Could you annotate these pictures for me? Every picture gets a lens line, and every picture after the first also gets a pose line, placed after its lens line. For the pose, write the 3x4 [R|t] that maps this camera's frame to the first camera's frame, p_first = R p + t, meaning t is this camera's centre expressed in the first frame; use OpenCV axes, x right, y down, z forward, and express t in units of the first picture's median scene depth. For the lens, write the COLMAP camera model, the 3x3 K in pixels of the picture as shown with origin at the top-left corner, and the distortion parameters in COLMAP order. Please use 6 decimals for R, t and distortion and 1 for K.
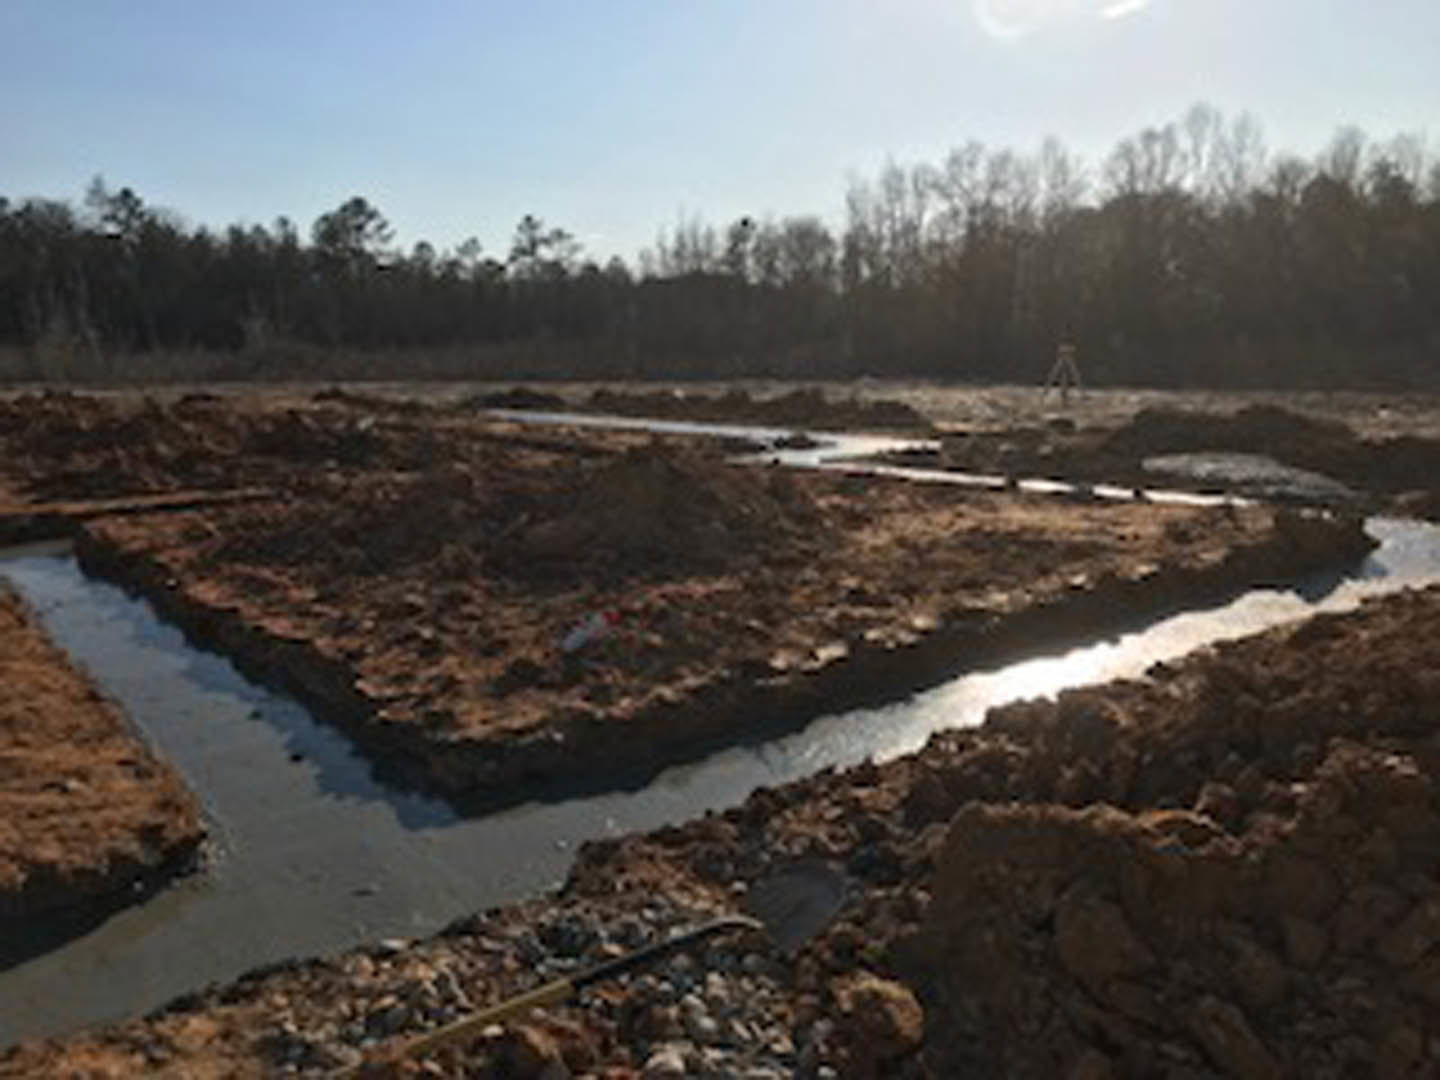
lens RADIAL K [[1159.4, 0, 709.9], [0, 1159.4, 535.1], [0, 0, 1]] dist [0.016214, -0.023575]
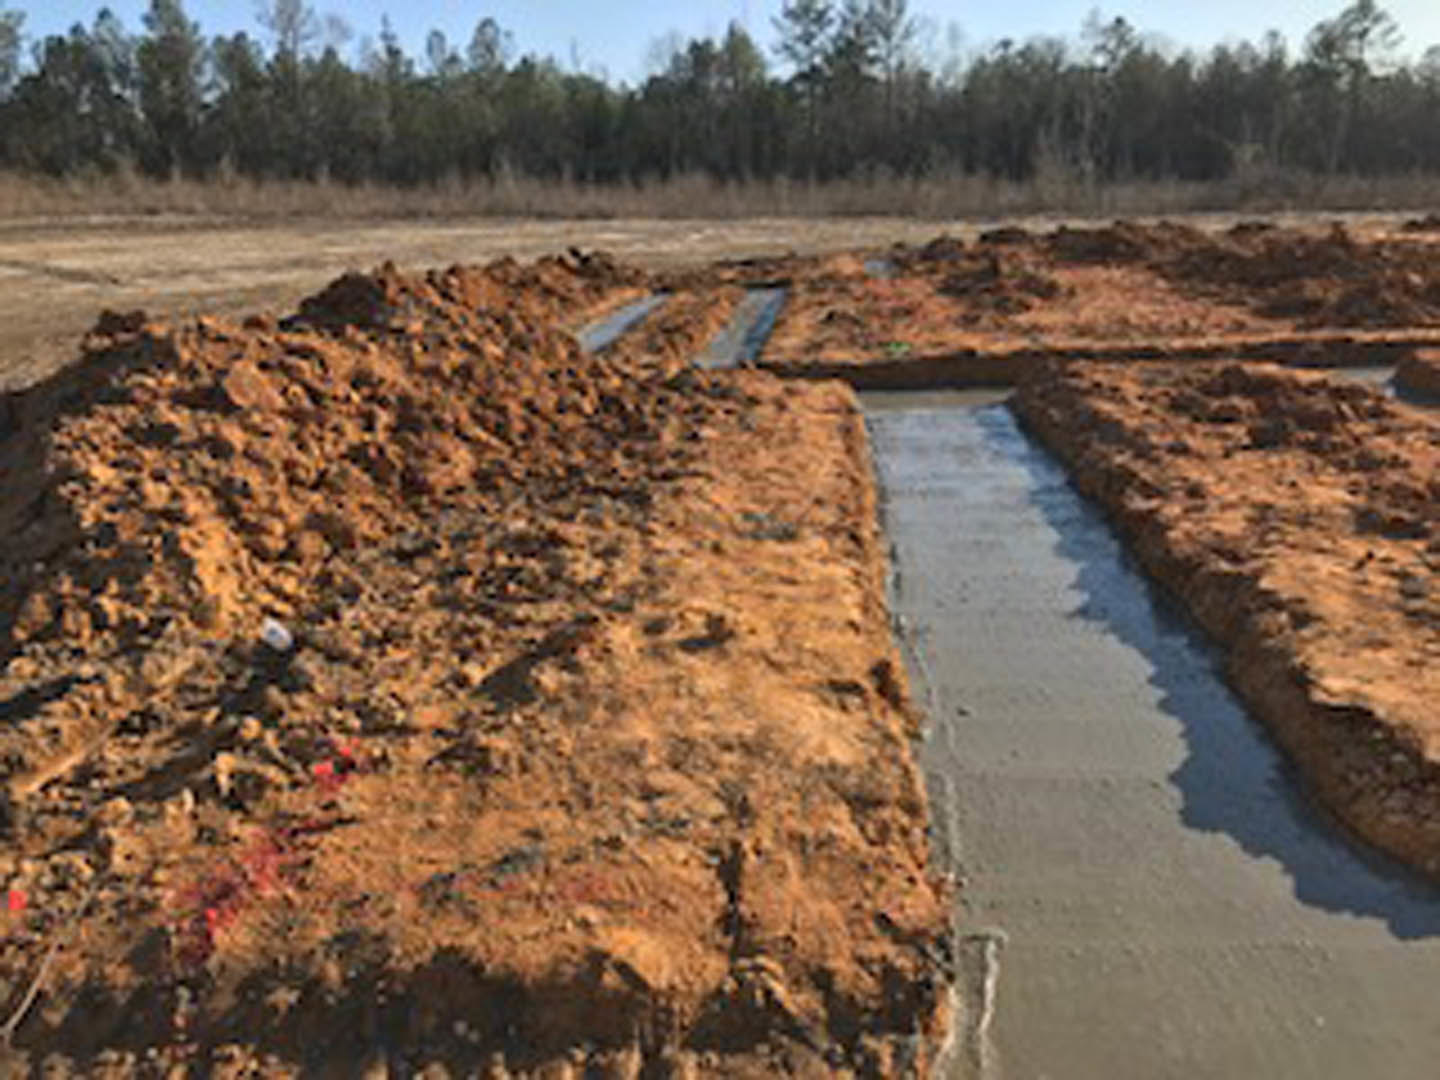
lens RADIAL K [[1159.4, 0, 724.5], [0, 1159.4, 525.9], [0, 0, 1]] dist [0.016214, -0.023575]
pose [[0.738955, 0.173021, -0.651160, -0.442656], [-0.086492, 0.982828, 0.162995, 0.032285], [0.668180, -0.064126, 0.741231, -0.136379]]
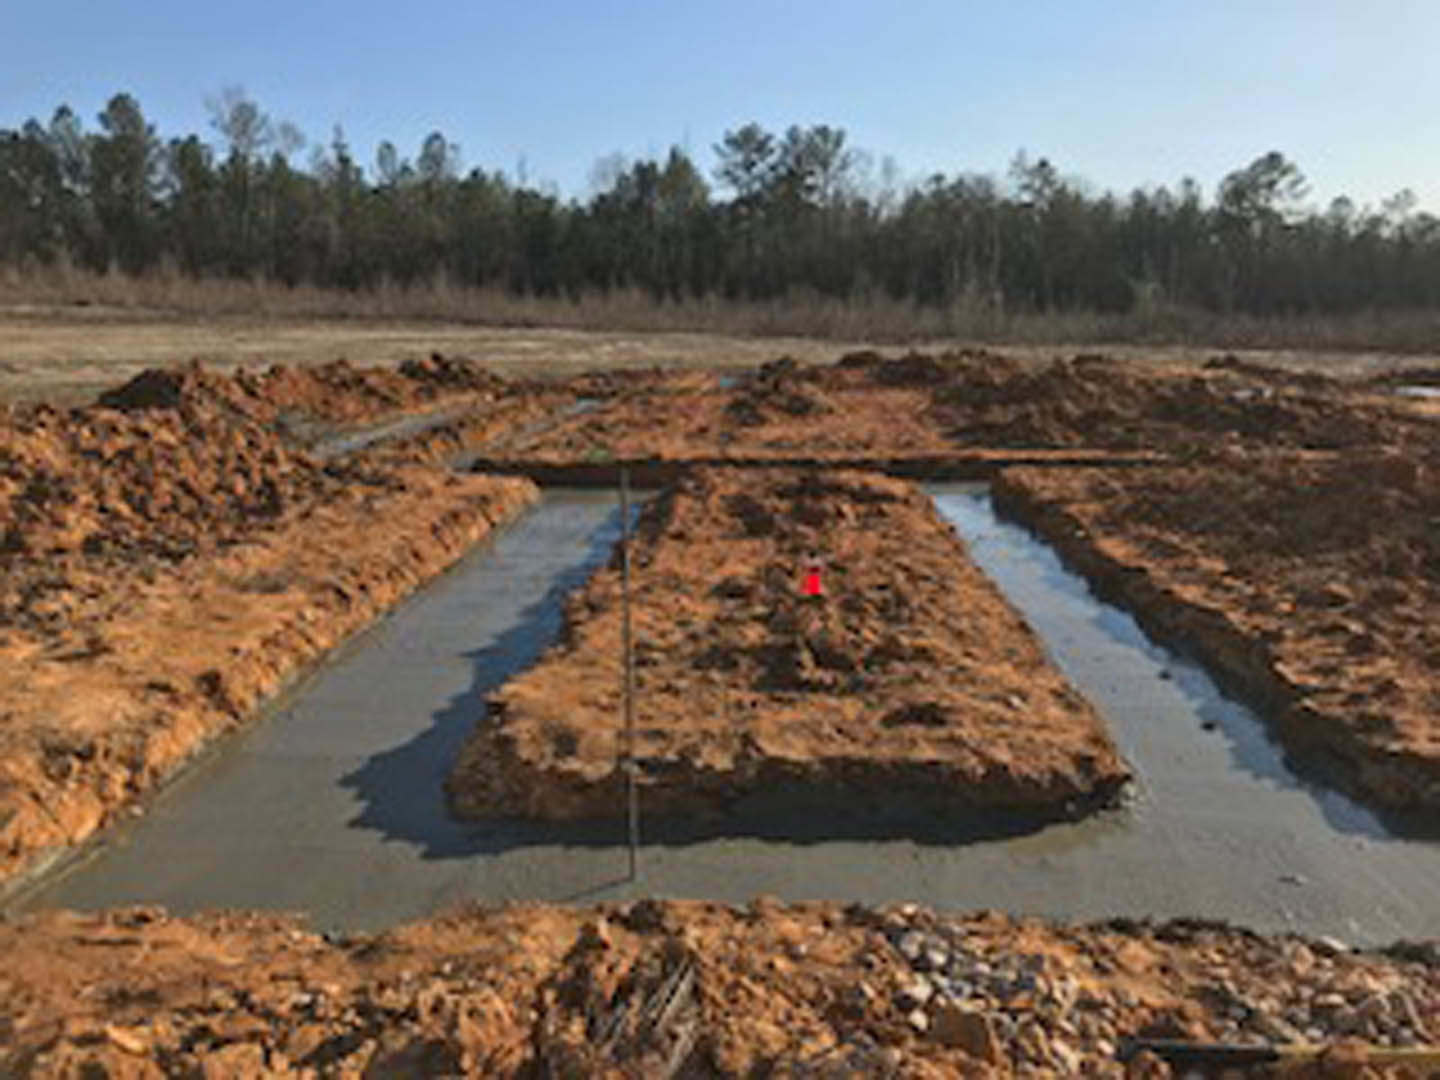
lens RADIAL K [[1159.4, 0, 719.2], [0, 1159.4, 542.1], [0, 0, 1]] dist [0.016214, -0.023575]
pose [[0.758898, 0.144295, -0.635022, -0.042564], [-0.121332, 0.989398, 0.079818, 0.003671], [0.639806, 0.016474, 0.768360, -0.031636]]
